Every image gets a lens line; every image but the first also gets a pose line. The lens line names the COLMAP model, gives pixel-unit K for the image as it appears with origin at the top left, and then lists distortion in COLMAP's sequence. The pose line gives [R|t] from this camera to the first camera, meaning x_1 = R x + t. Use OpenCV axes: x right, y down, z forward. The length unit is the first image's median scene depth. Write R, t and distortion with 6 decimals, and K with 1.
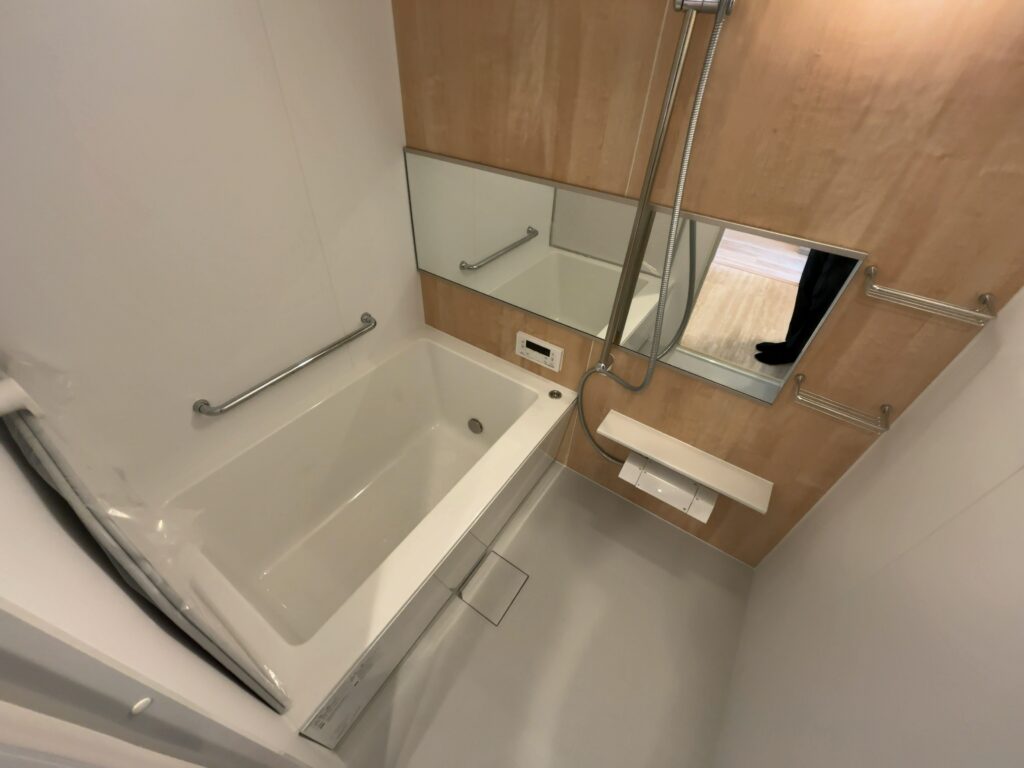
lens RADIAL K [[410.2, 0, 512.0], [0, 410.2, 384.0], [0, 0, 1]] dist [0.004464, -0.001181]
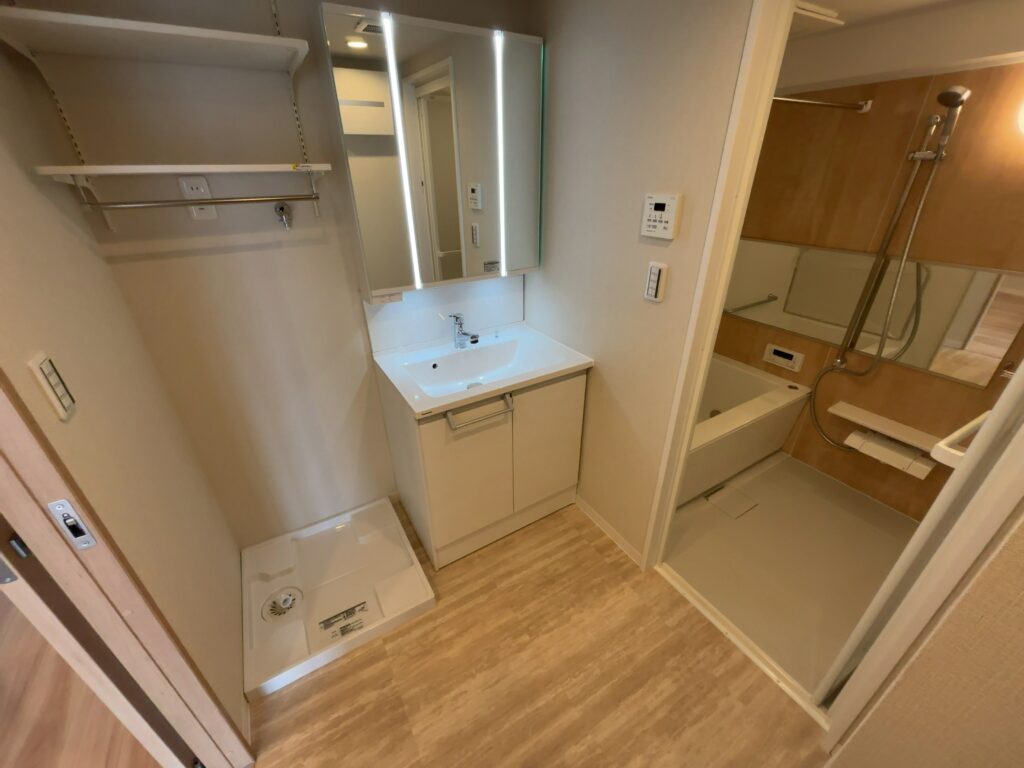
lens RADIAL K [[410.2, 0, 512.0], [0, 410.2, 384.0], [0, 0, 1]] dist [0.004464, -0.001181]
pose [[0.902355, 0.139577, -0.407767, -0.203750], [-0.226448, 0.958535, -0.173008, 0.501575], [0.366711, 0.248452, 0.896546, -0.673279]]
